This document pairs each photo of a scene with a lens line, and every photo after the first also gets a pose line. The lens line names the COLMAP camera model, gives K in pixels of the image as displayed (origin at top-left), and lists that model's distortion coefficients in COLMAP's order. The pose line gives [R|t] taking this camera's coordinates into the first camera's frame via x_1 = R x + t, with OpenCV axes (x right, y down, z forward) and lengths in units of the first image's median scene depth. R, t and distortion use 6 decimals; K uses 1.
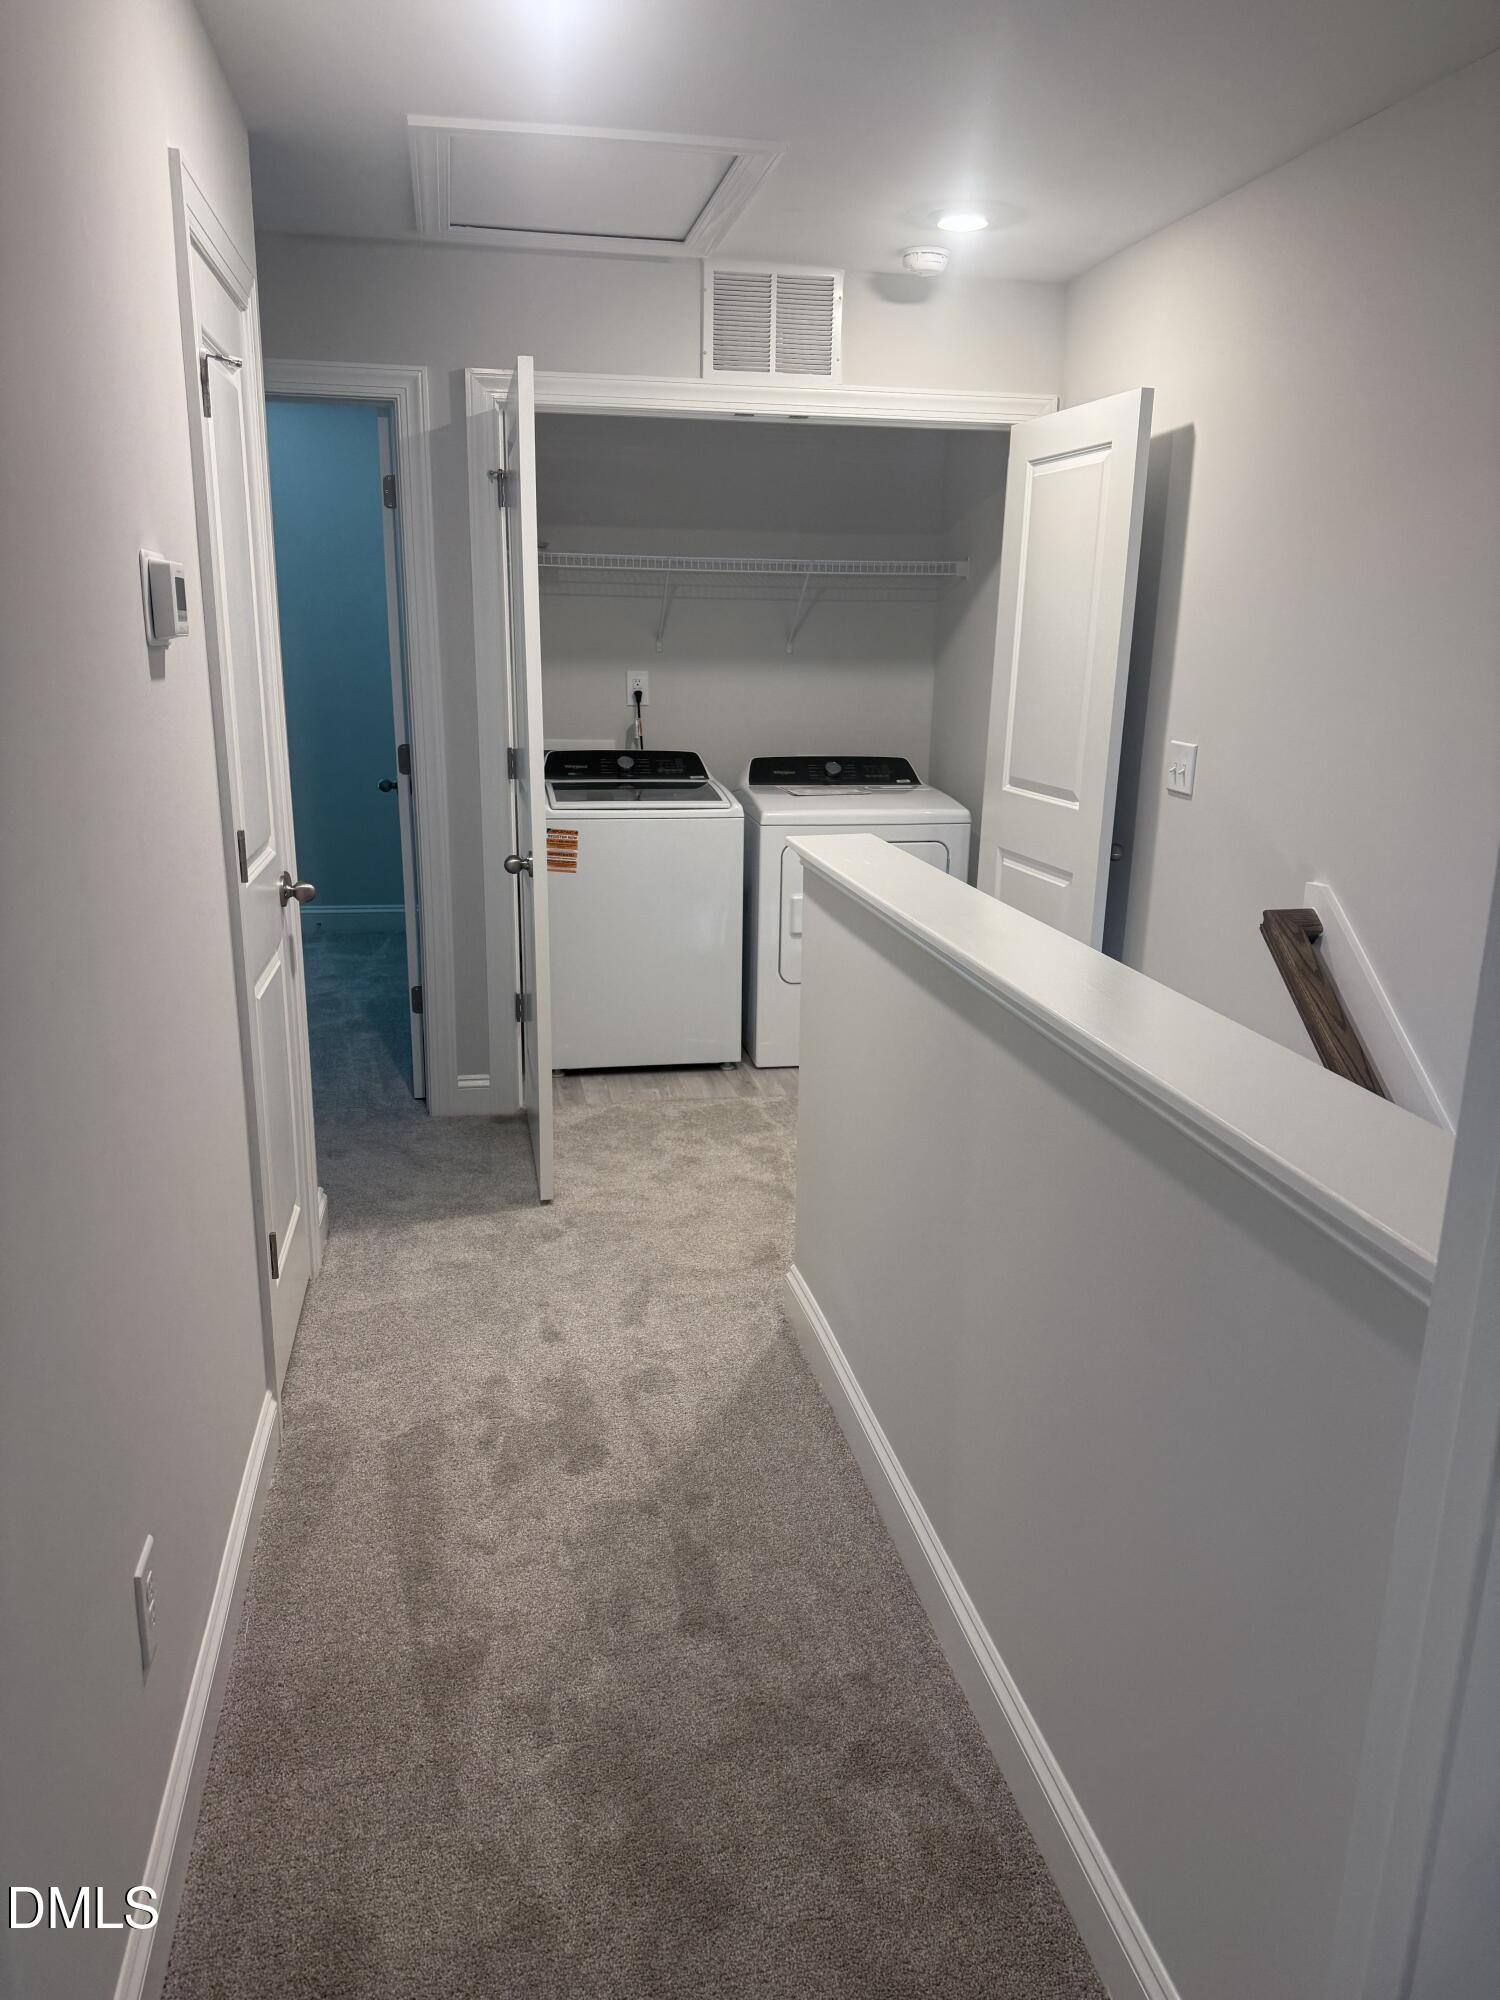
lens RADIAL K [[1356.3, 0, 741.1], [0, 1356.3, 967.8], [0, 0, 1]] dist [0.148352, -0.231182]
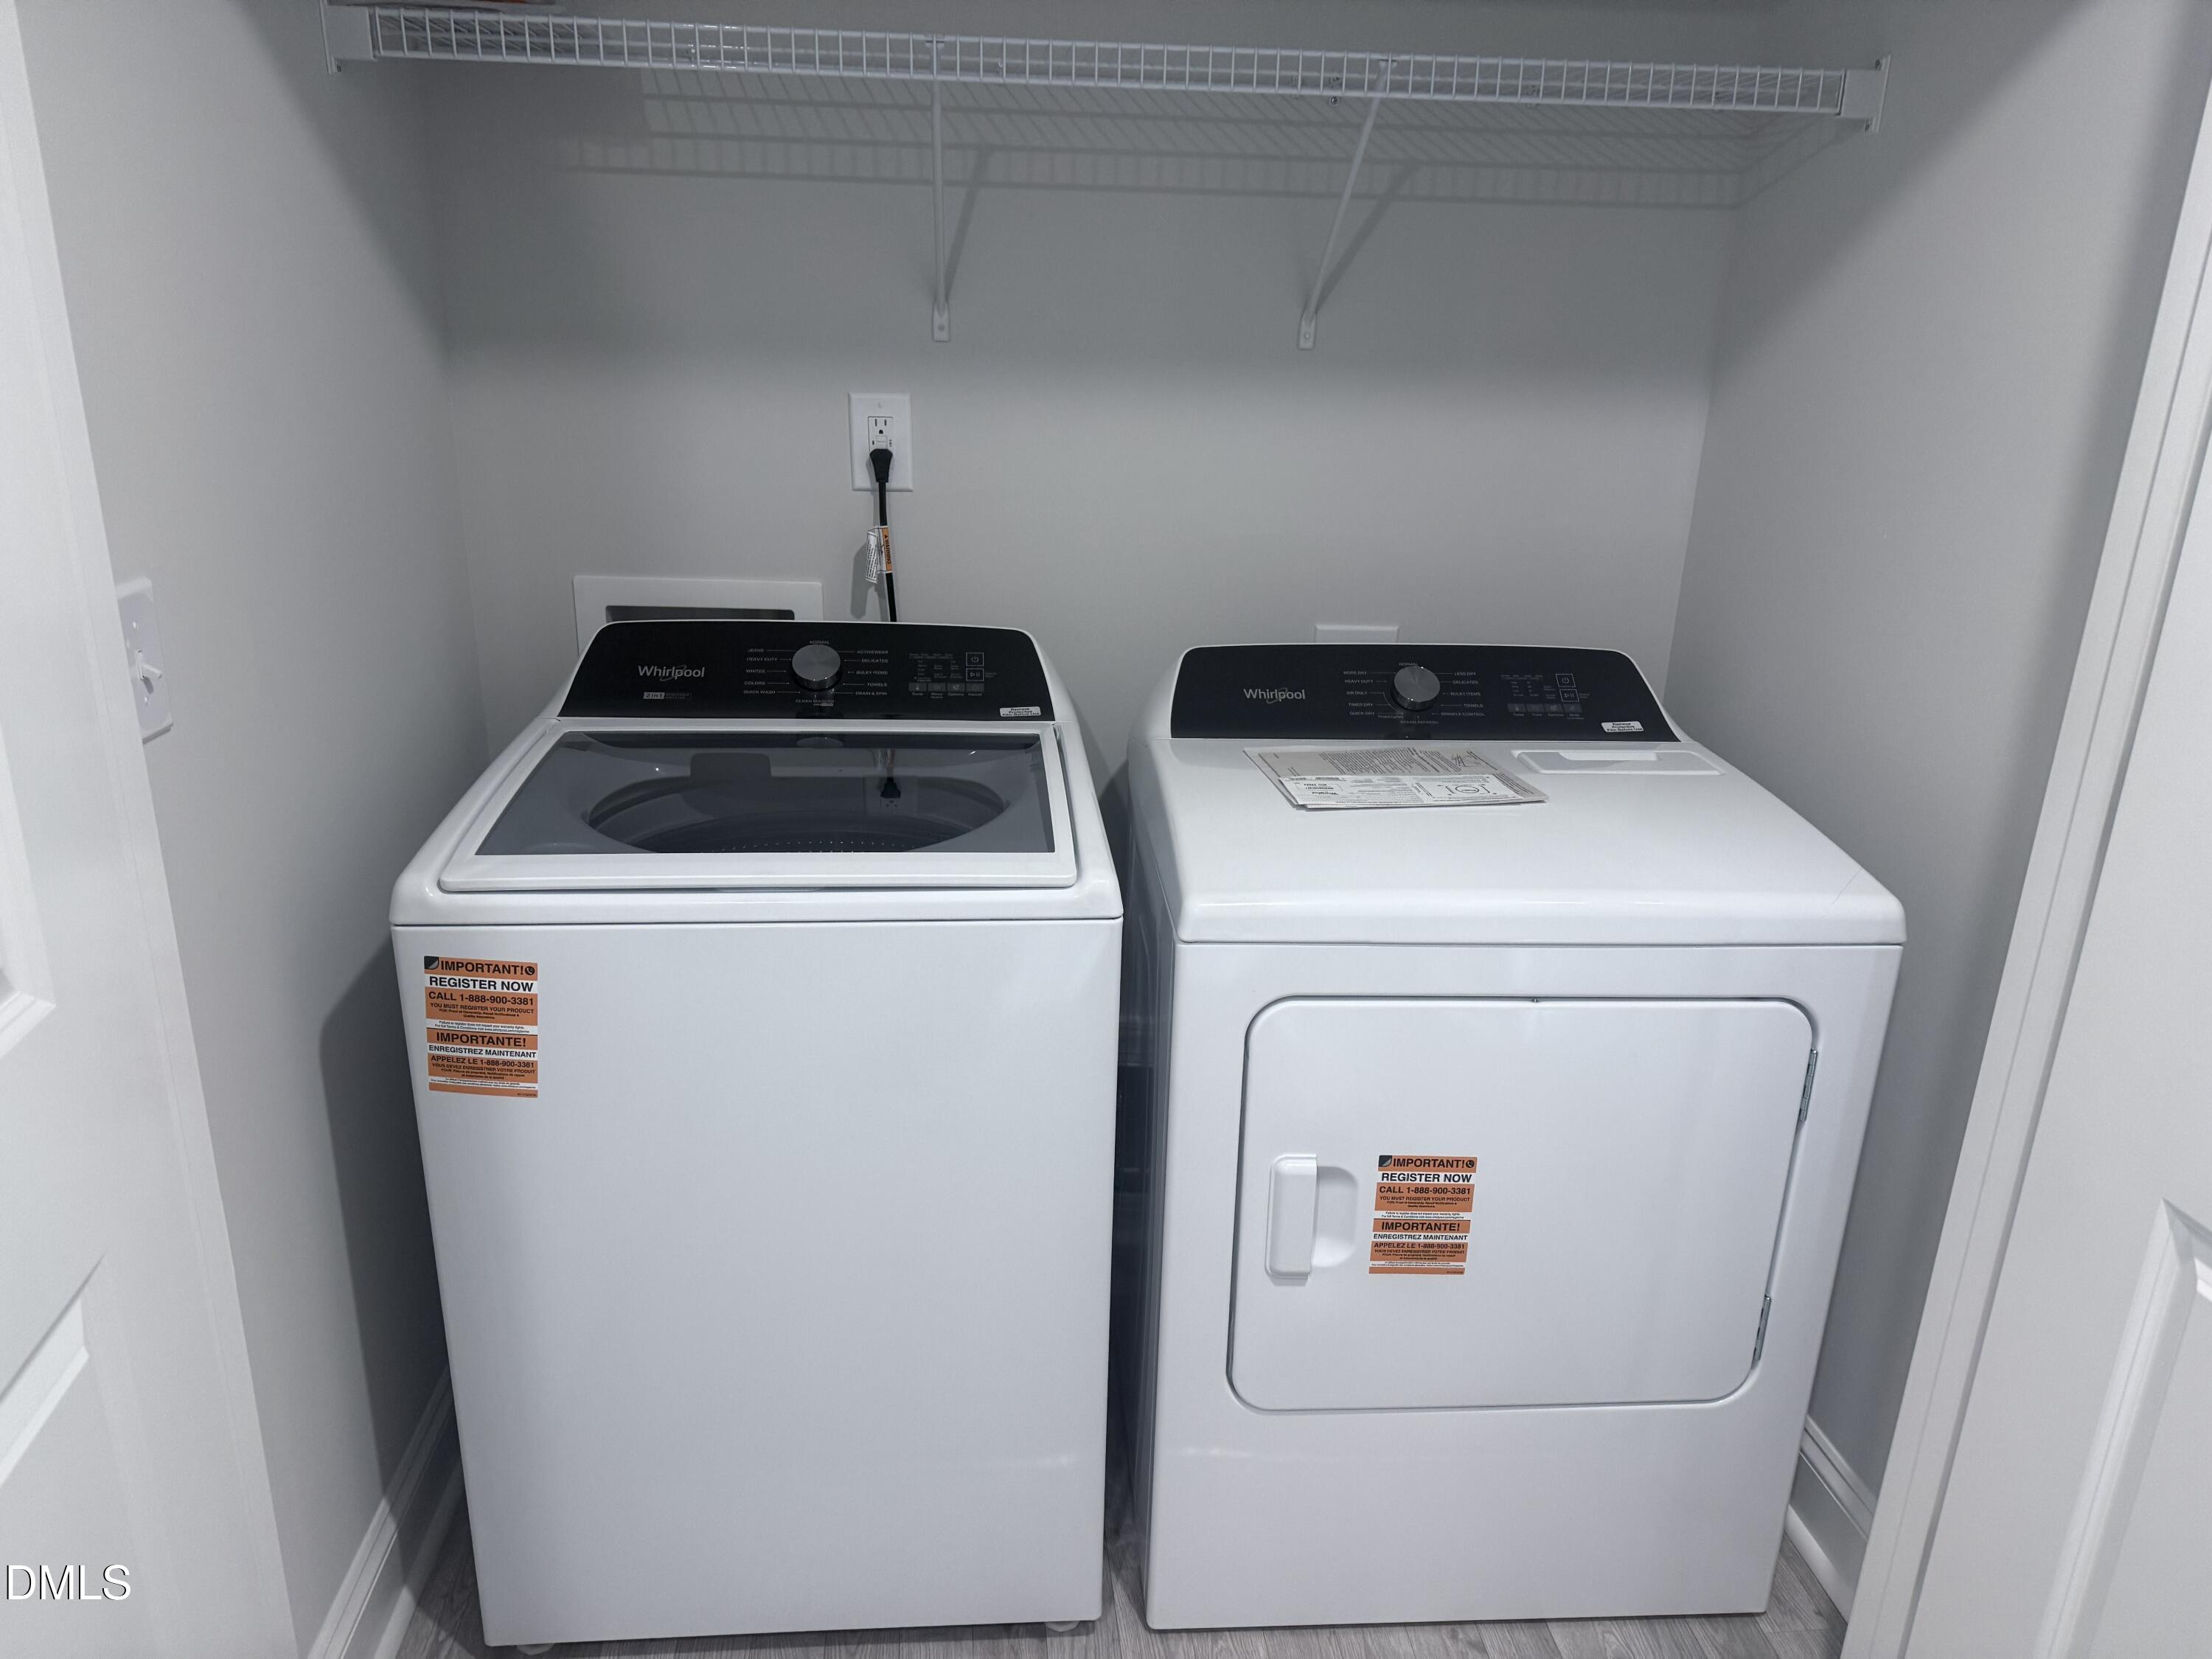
lens RADIAL K [[1500.1, 0, 1111.4], [0, 1500.1, 800.6], [0, 0, 1]] dist [0.148352, -0.231182]
pose [[0.995433, 0.040132, -0.086612, 0.024342], [-0.034336, 0.997135, 0.067402, -0.141426], [0.089069, -0.064121, 0.993959, 0.609322]]
